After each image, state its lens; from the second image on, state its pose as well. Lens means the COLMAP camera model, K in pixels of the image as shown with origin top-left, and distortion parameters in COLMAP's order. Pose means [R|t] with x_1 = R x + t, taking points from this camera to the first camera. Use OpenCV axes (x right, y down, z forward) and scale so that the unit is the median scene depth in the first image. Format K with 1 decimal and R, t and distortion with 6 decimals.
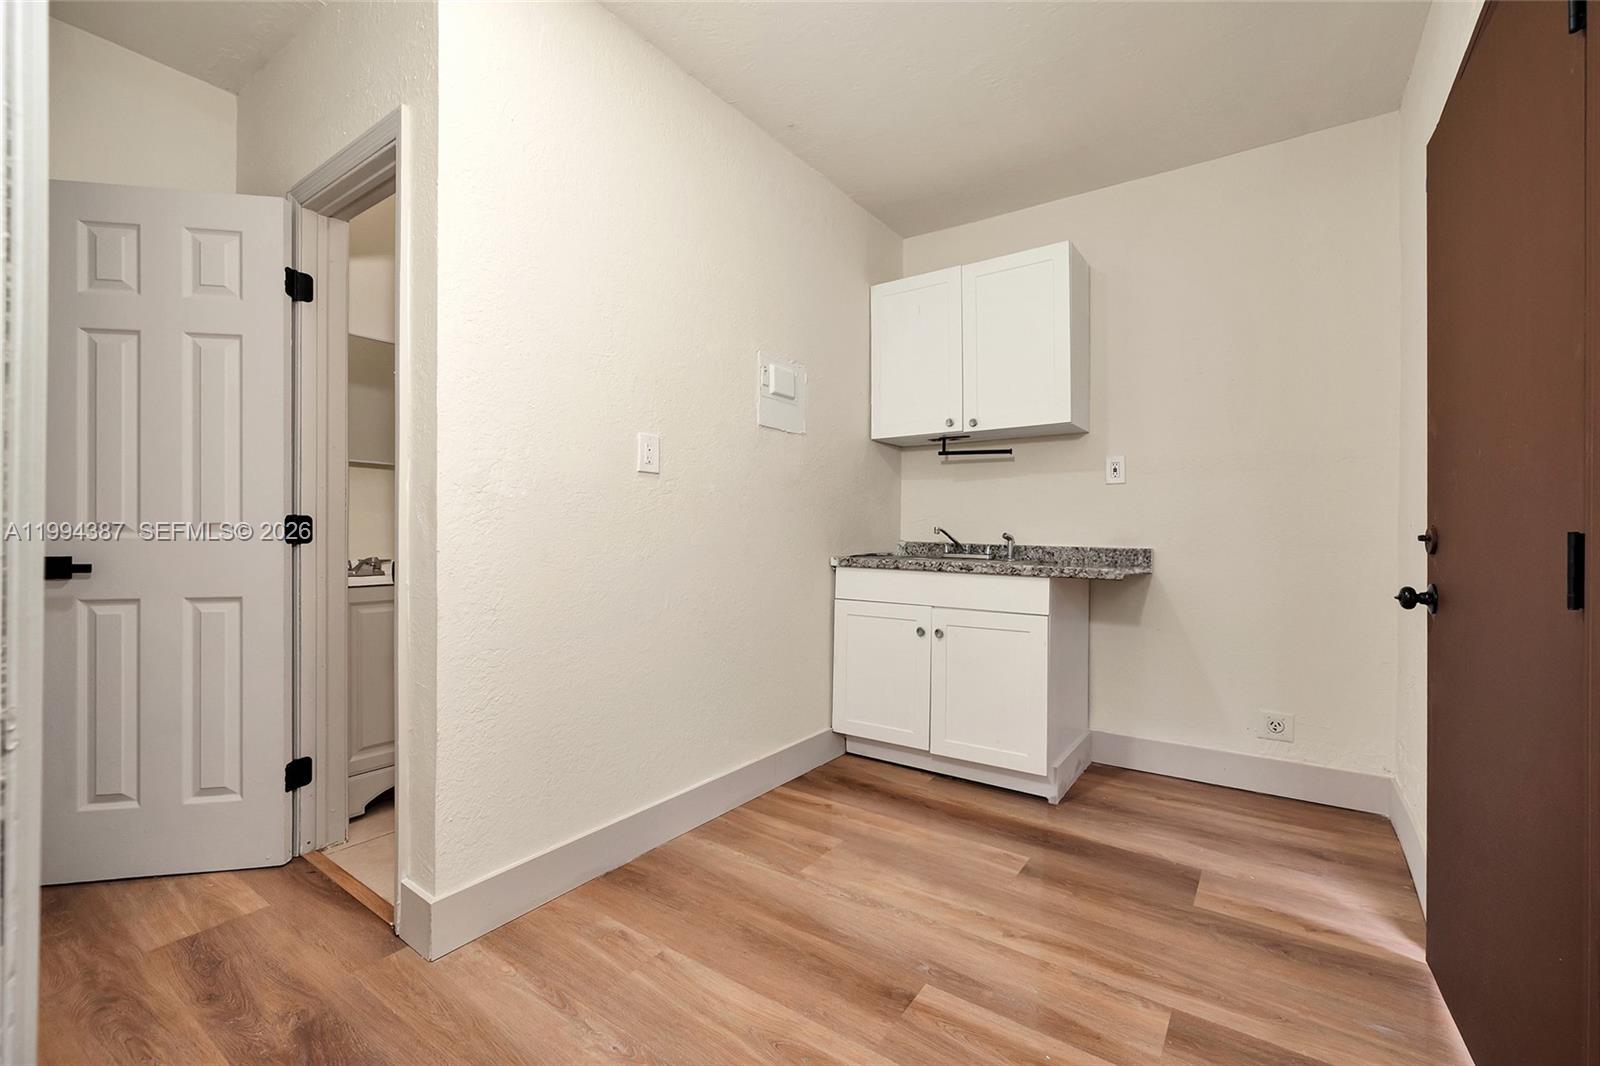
lens RADIAL K [[657.4, 0, 800.0], [0, 657.4, 533.0], [0, 0, 1]] dist [-0.000519, -0.000018]
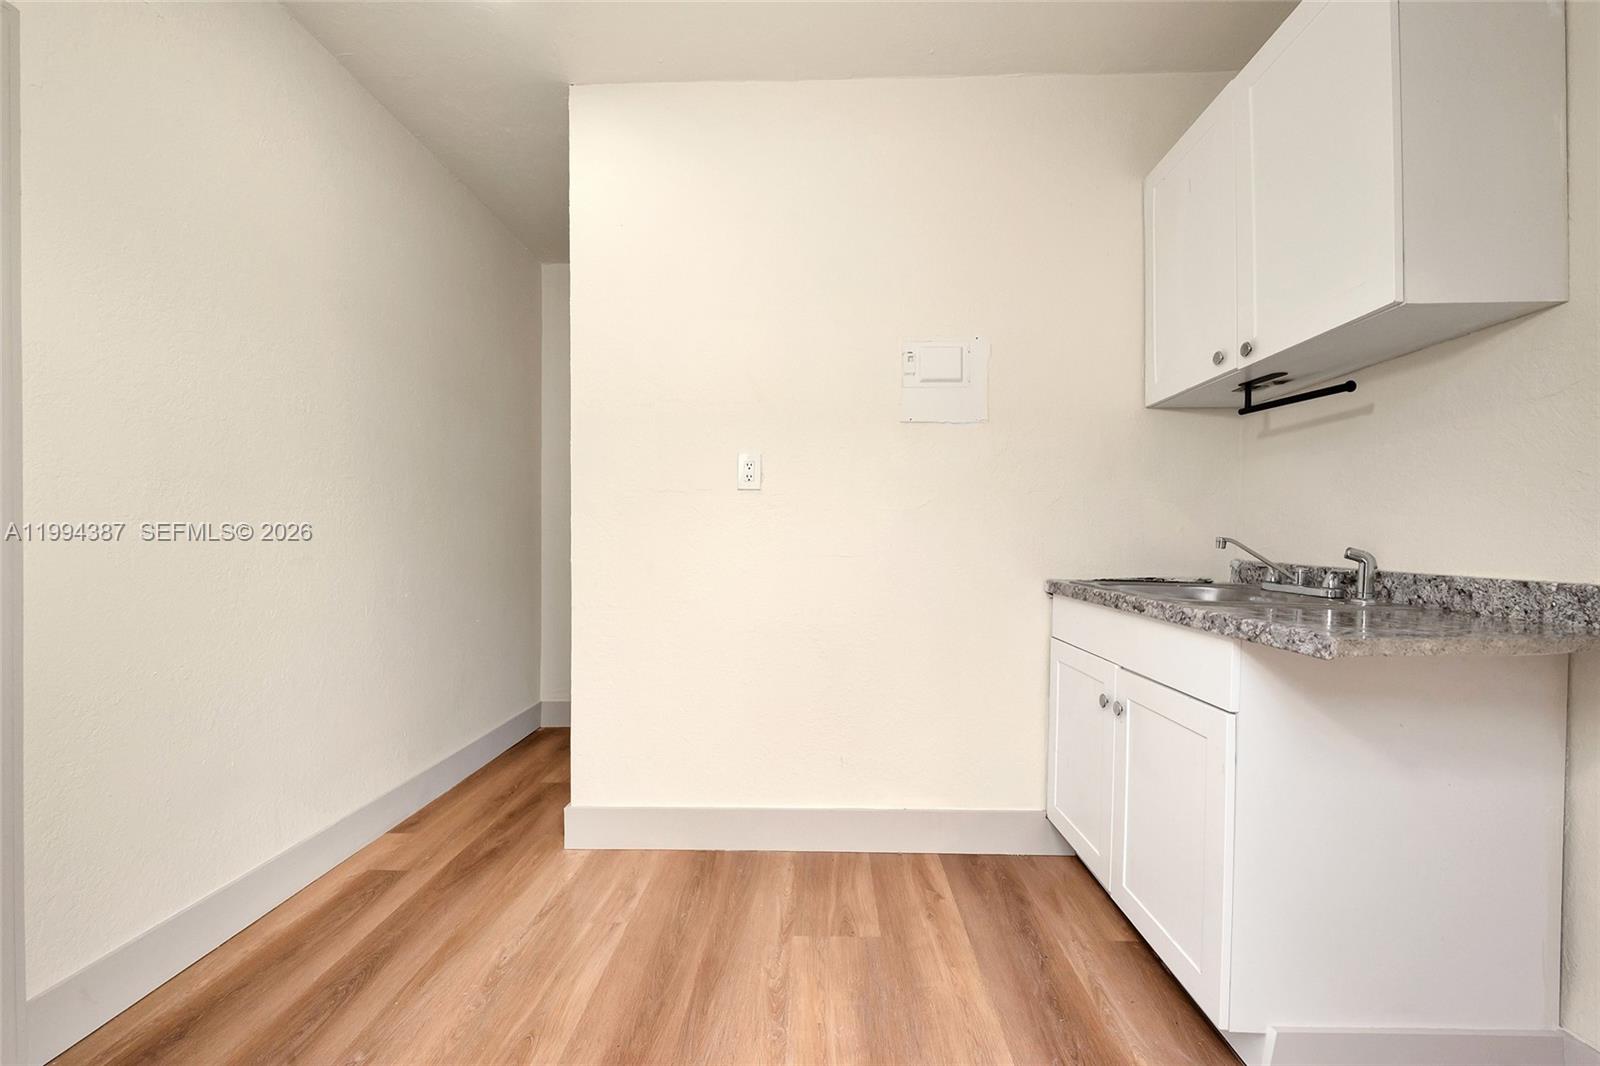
lens RADIAL K [[640.5, 0, 795.4], [0, 640.5, 540.3], [0, 0, 1]] dist [-0.000972, -0.000104]
pose [[0.550845, -0.005613, -0.834588, 0.570316], [0.000943, 0.999981, -0.006103, -0.003295], [0.834607, 0.002575, 0.550840, 0.427576]]
